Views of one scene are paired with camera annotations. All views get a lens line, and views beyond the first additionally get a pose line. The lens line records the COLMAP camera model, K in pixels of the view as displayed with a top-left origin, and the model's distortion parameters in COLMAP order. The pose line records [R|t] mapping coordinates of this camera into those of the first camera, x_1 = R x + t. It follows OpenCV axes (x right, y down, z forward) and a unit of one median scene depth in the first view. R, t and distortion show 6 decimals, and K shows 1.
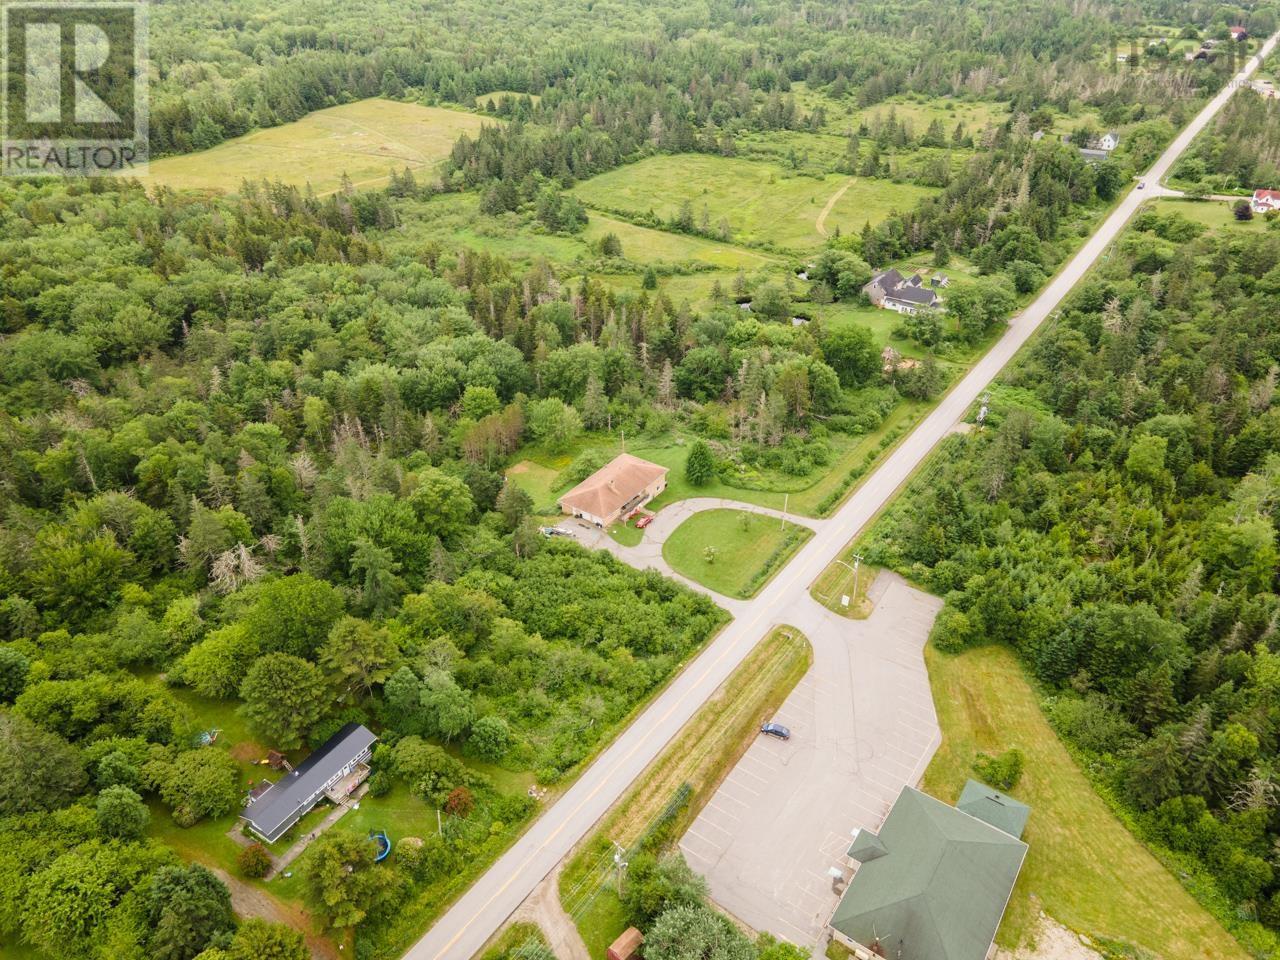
lens RADIAL K [[921.2, 0, 633.3], [0, 921.2, 487.1], [0, 0, 1]] dist [0.017017, 0.055066]
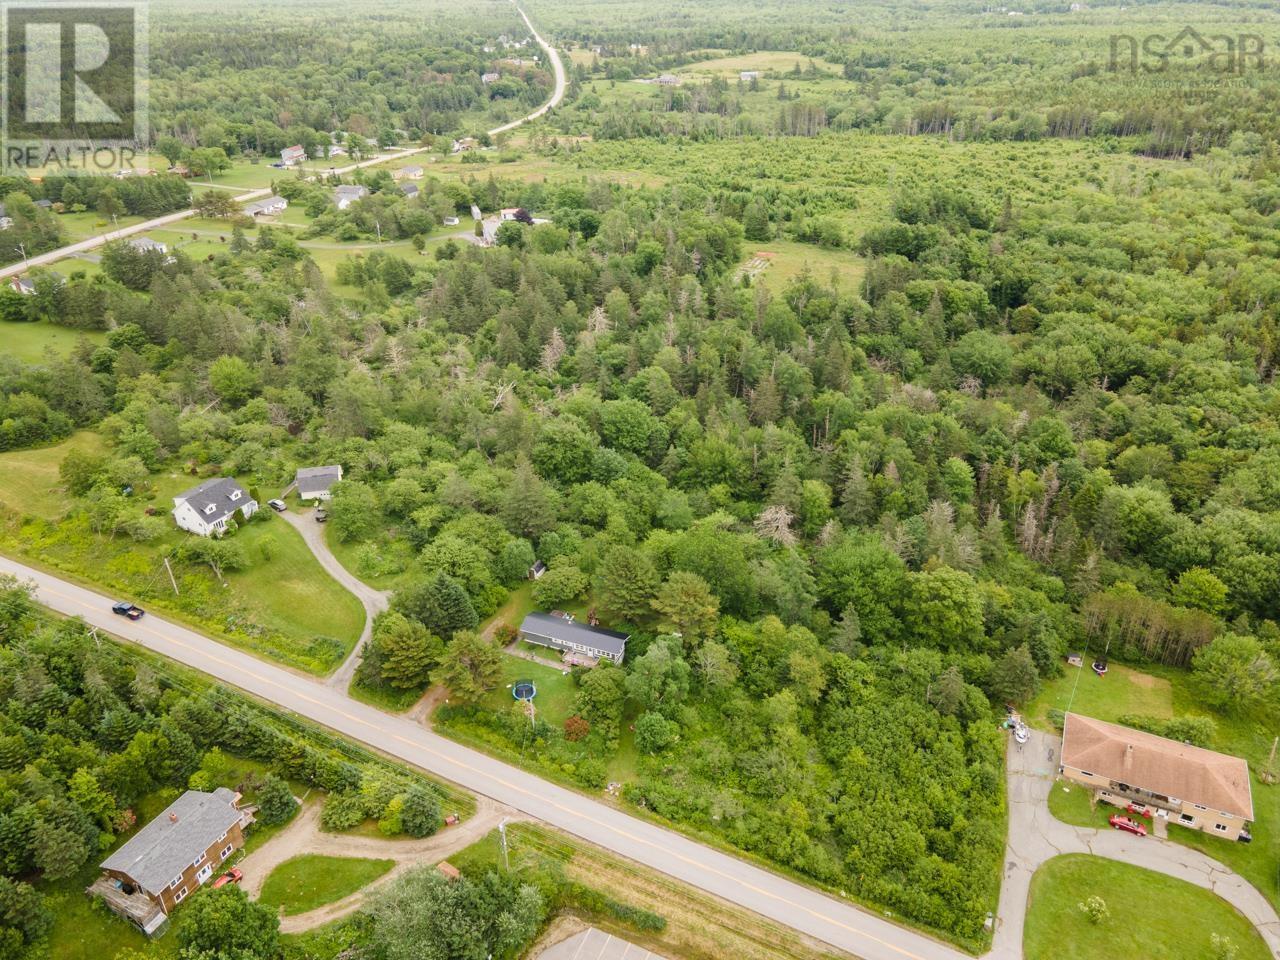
lens RADIAL K [[933.9, 0, 632.8], [0, 933.9, 479.5], [0, 0, 1]] dist [0.011292, 0.057016]
pose [[0.172769, 0.468049, -0.866649, 0.471374], [-0.519610, 0.790794, 0.323497, -0.216378], [0.836754, 0.394429, 0.379827, 0.344294]]
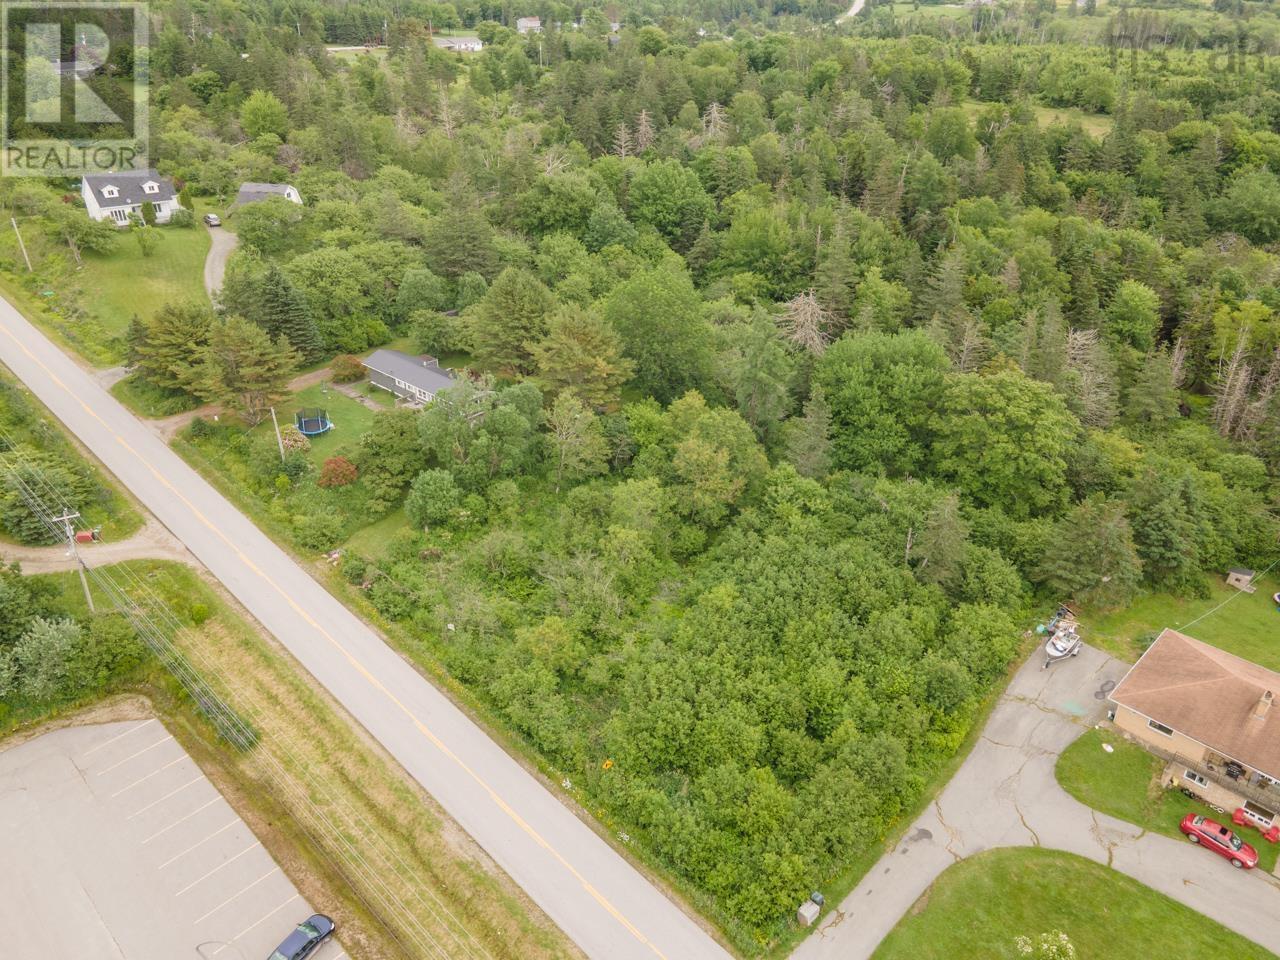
lens RADIAL K [[921.2, 0, 633.3], [0, 921.2, 487.1], [0, 0, 1]] dist [0.017017, 0.055066]
pose [[-0.172278, 0.477371, -0.861648, 0.298187], [-0.538790, 0.686614, 0.488125, -0.107371], [0.824636, 0.548341, 0.138914, 0.760589]]
